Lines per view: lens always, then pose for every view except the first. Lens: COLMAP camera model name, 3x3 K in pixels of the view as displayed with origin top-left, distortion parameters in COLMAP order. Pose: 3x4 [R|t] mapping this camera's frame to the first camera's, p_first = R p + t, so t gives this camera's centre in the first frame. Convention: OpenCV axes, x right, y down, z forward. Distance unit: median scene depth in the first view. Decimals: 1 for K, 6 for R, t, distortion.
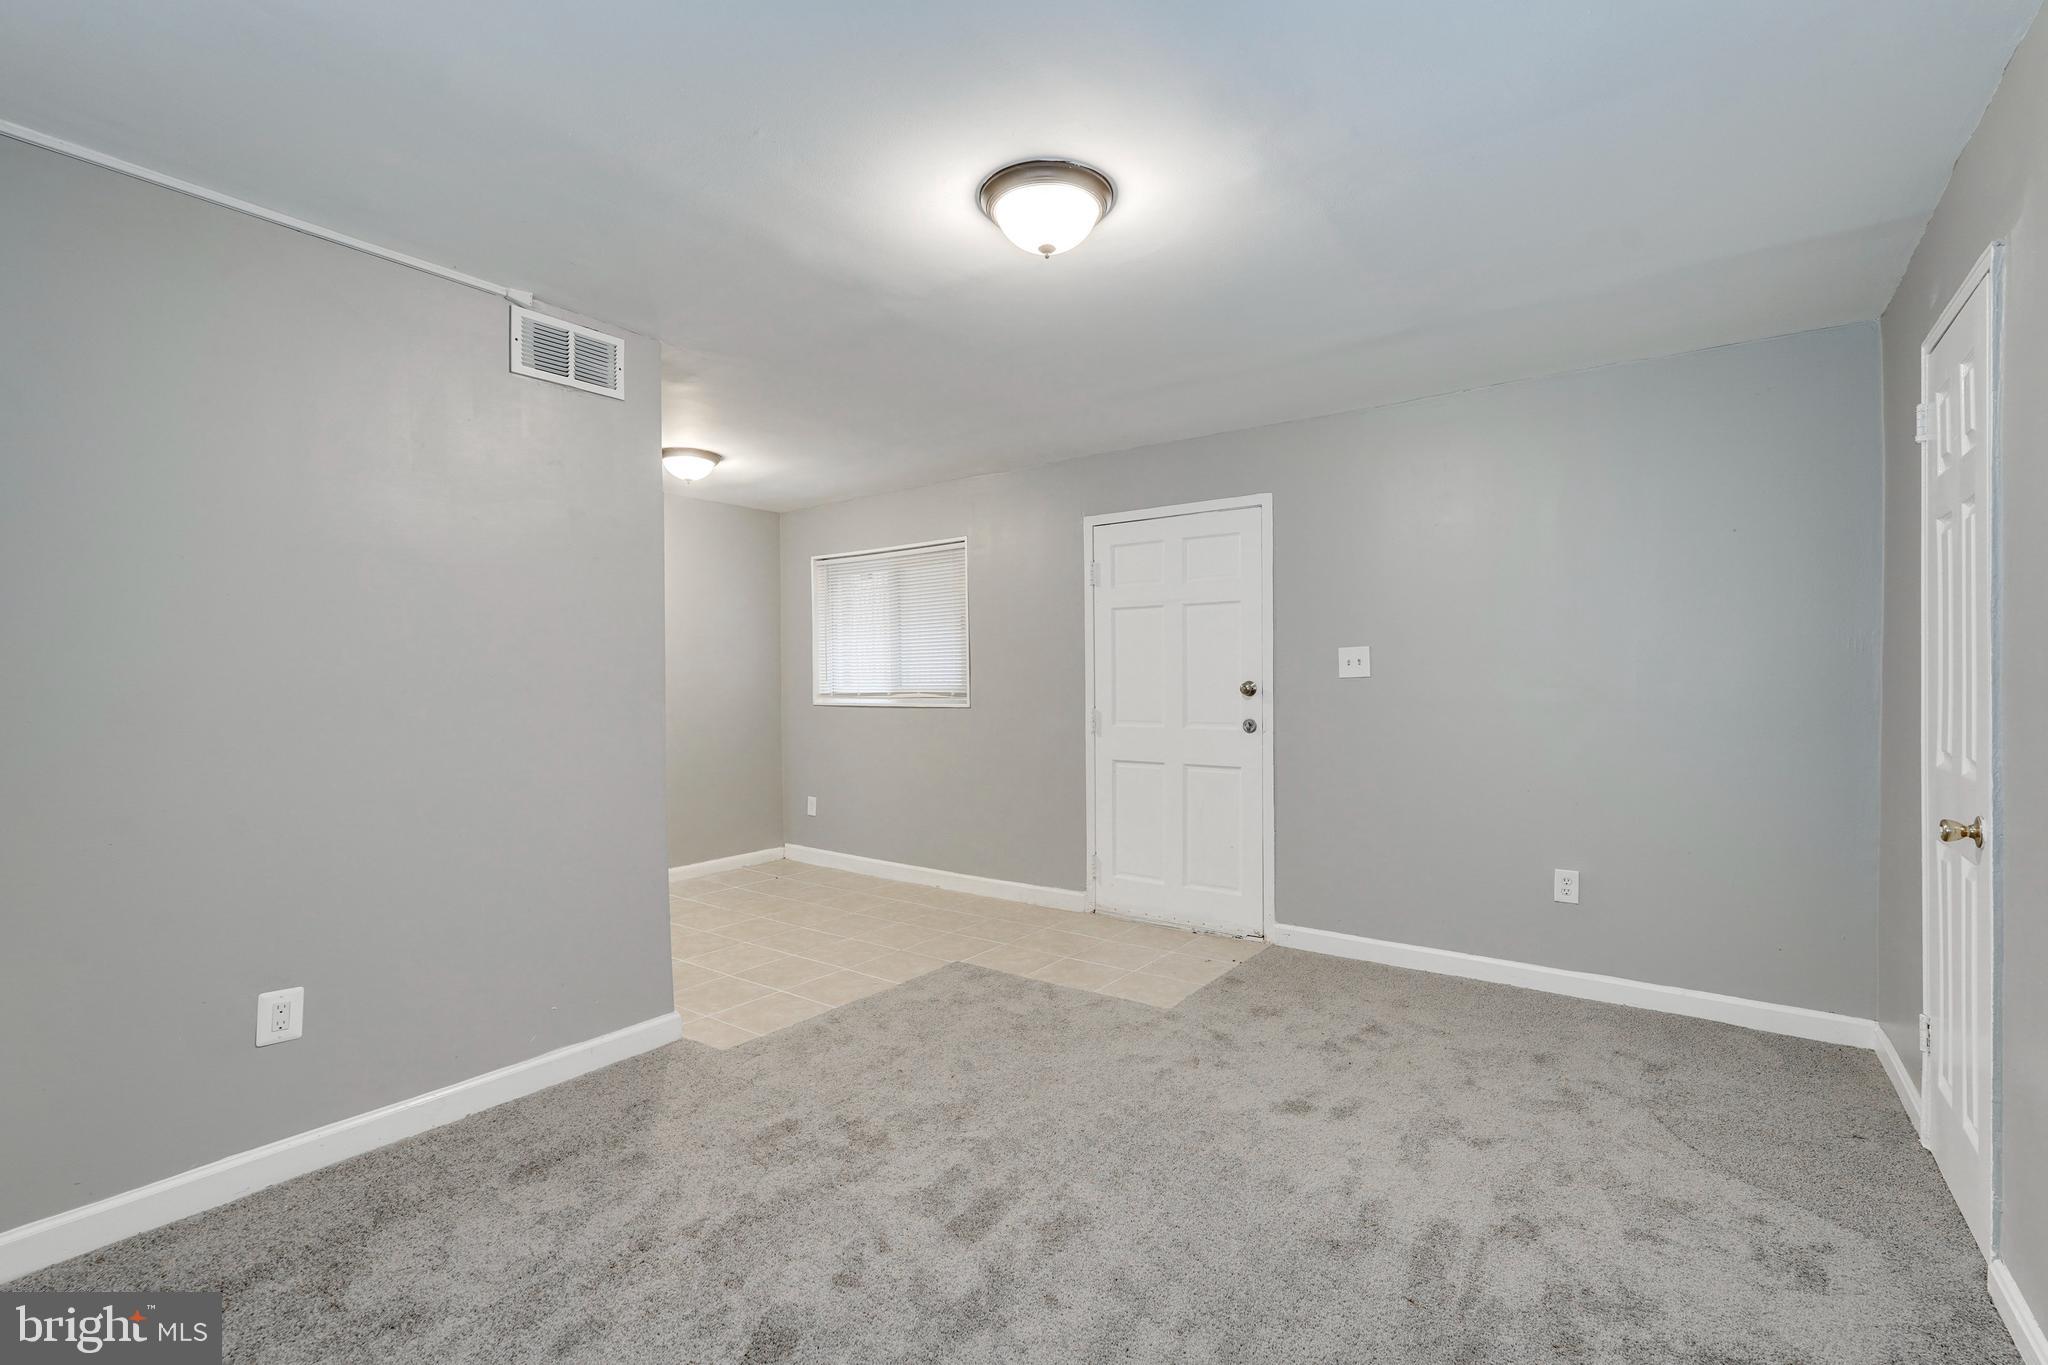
lens RADIAL K [[904.2, 0, 1024.0], [0, 904.2, 682.5], [0, 0, 1]] dist [-0.020366, 0.011248]
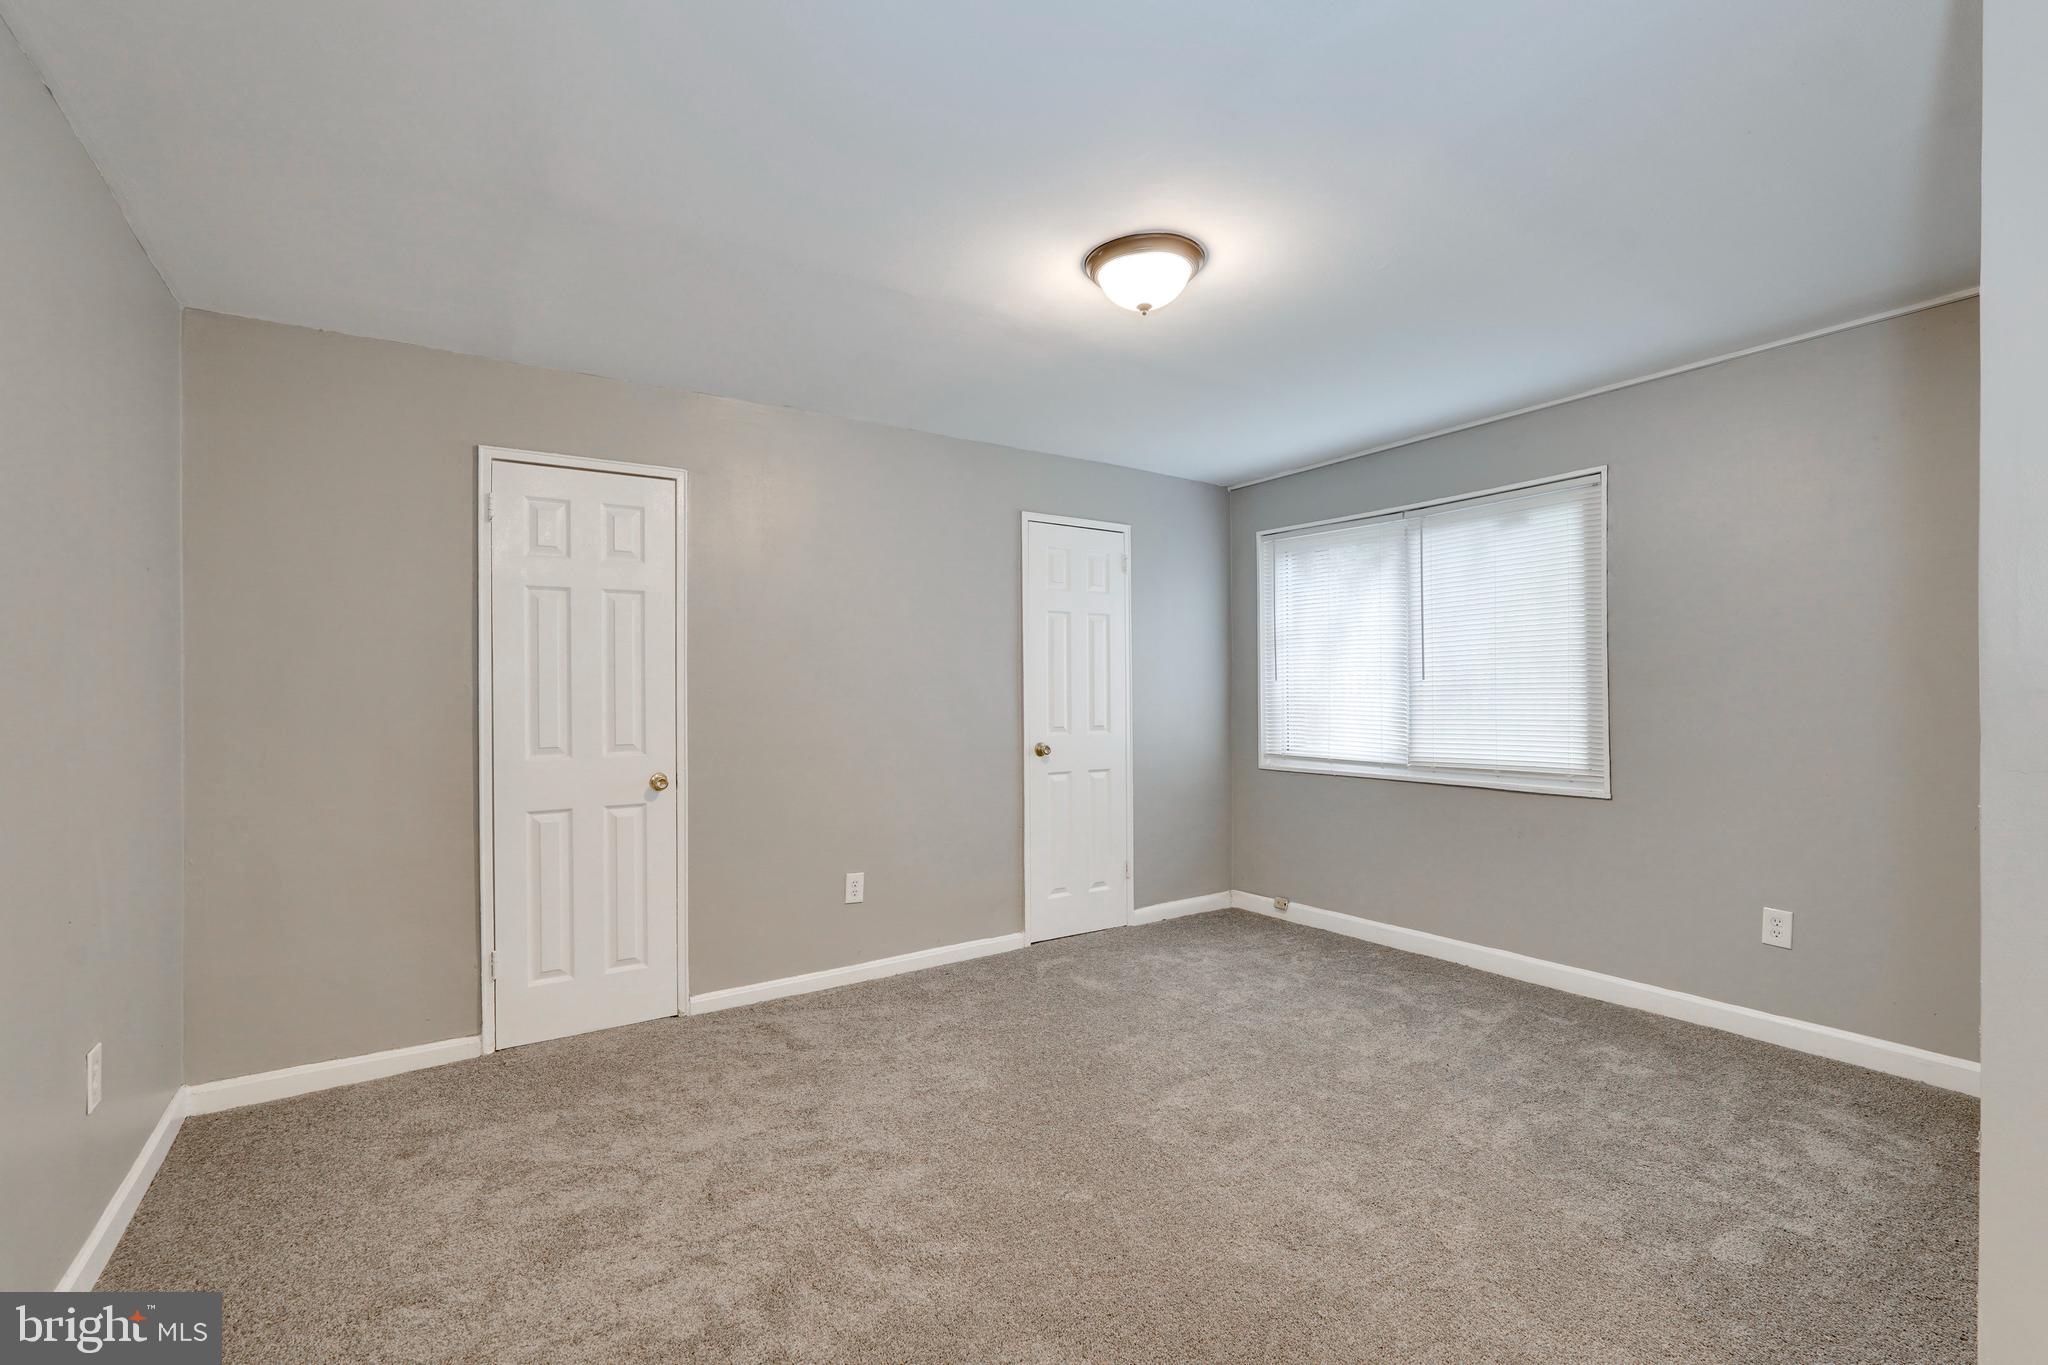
lens RADIAL K [[904.2, 0, 1024.0], [0, 904.2, 682.5], [0, 0, 1]] dist [-0.020366, 0.011248]
pose [[-0.941368, 0.016076, 0.336998, -0.091797], [0.014453, 0.999869, -0.007327, -0.003368], [-0.337072, -0.002027, -0.941477, 0.983852]]
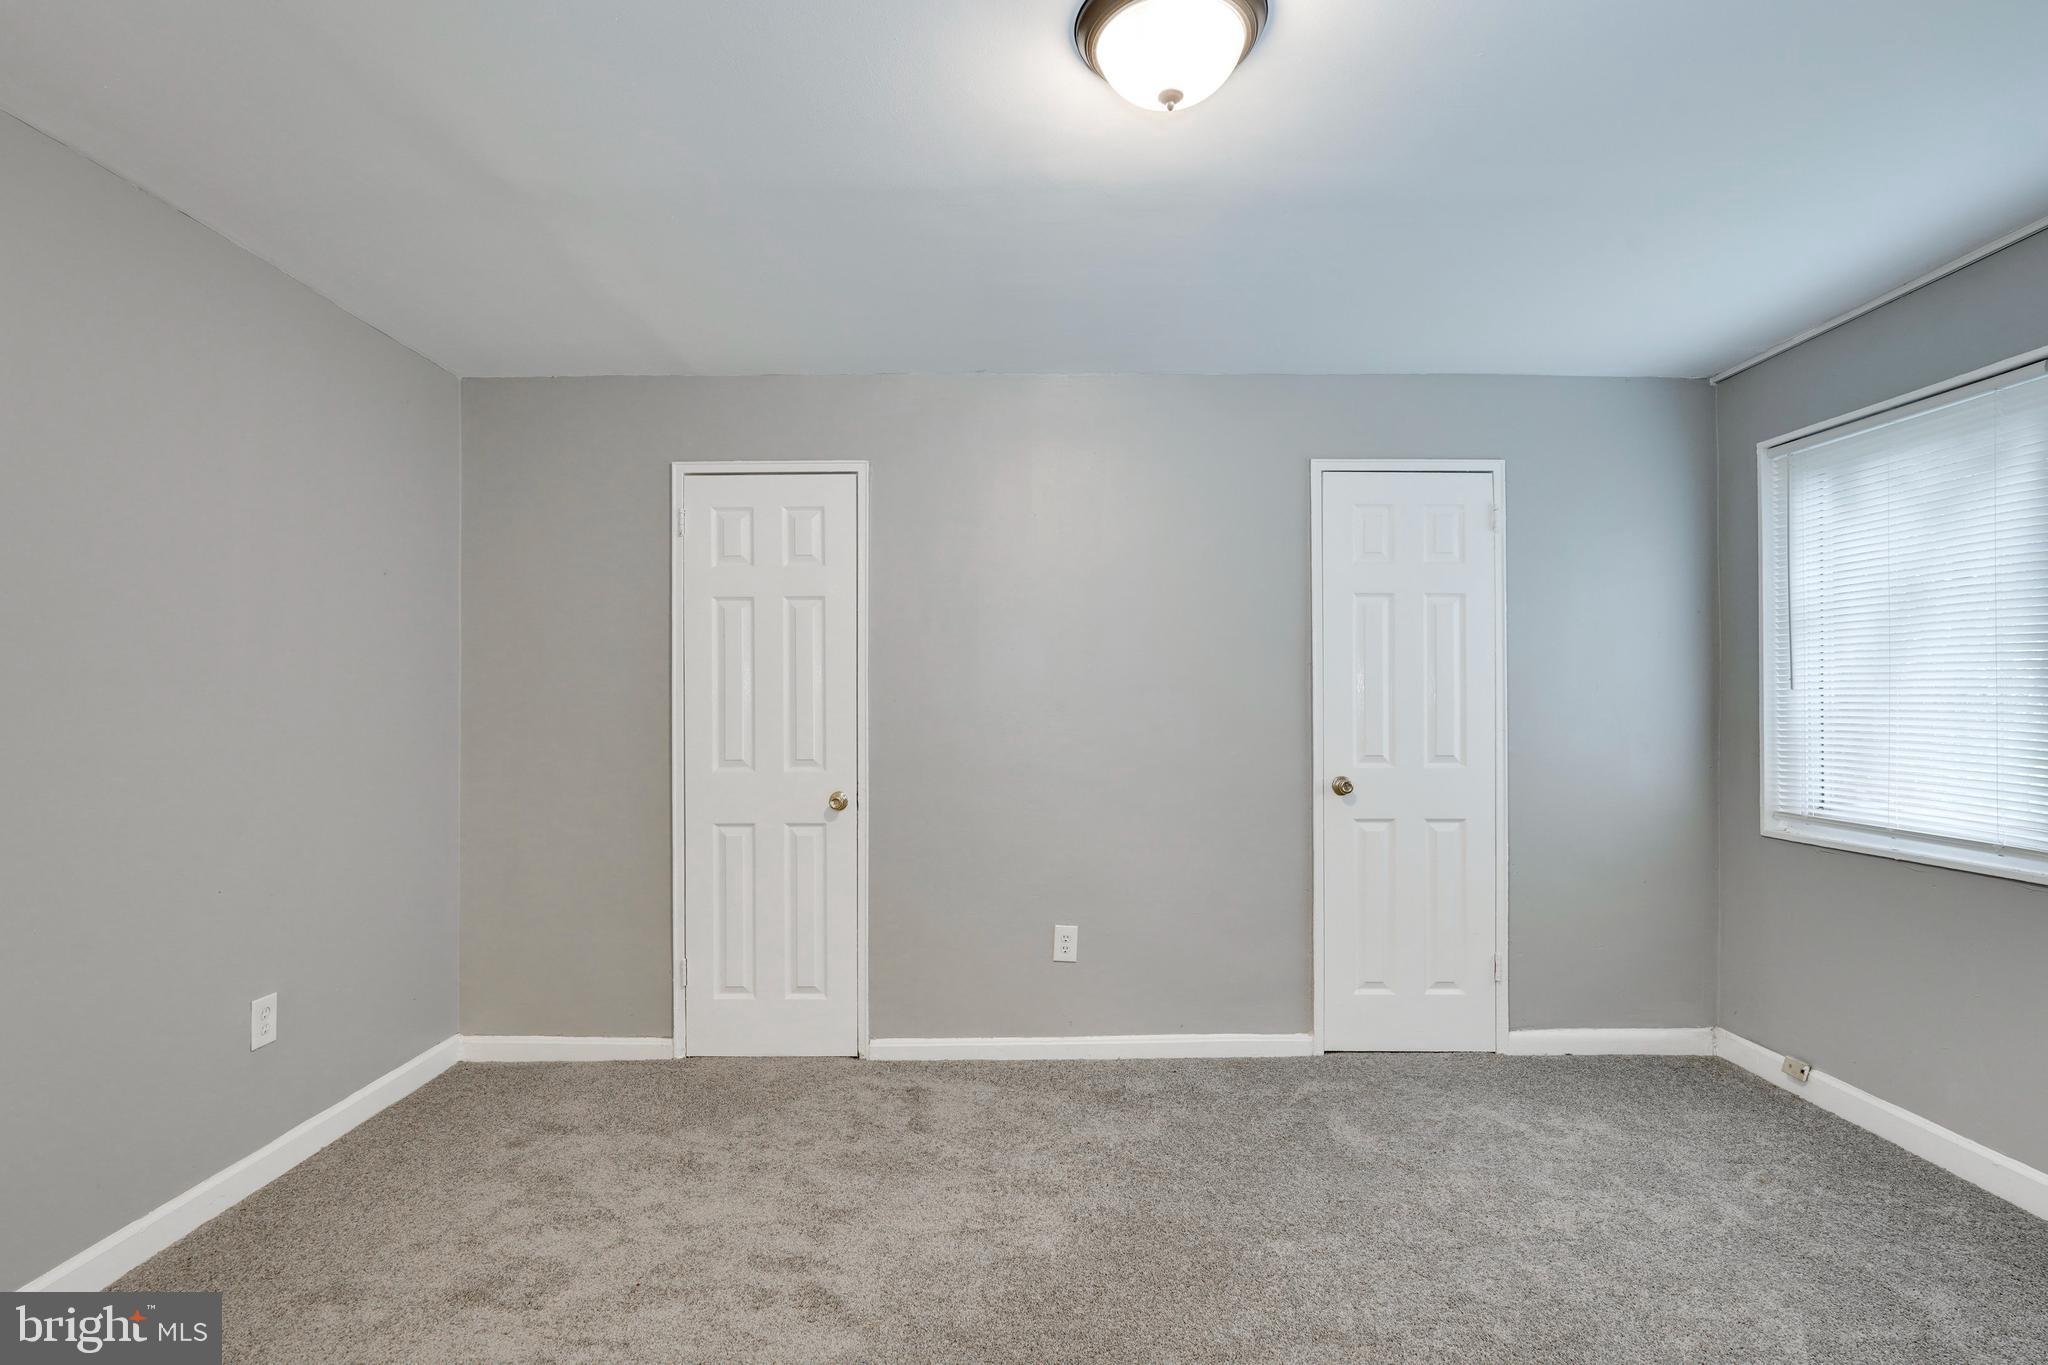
lens RADIAL K [[965.7, 0, 1020.9], [0, 965.7, 699.2], [0, 0, 1]] dist [-0.011946, 0.007399]
pose [[-0.593481, 0.012636, 0.804749, -0.230133], [0.009440, 0.999917, -0.008738, -0.001516], [-0.804792, 0.002411, -0.593551, 0.718936]]
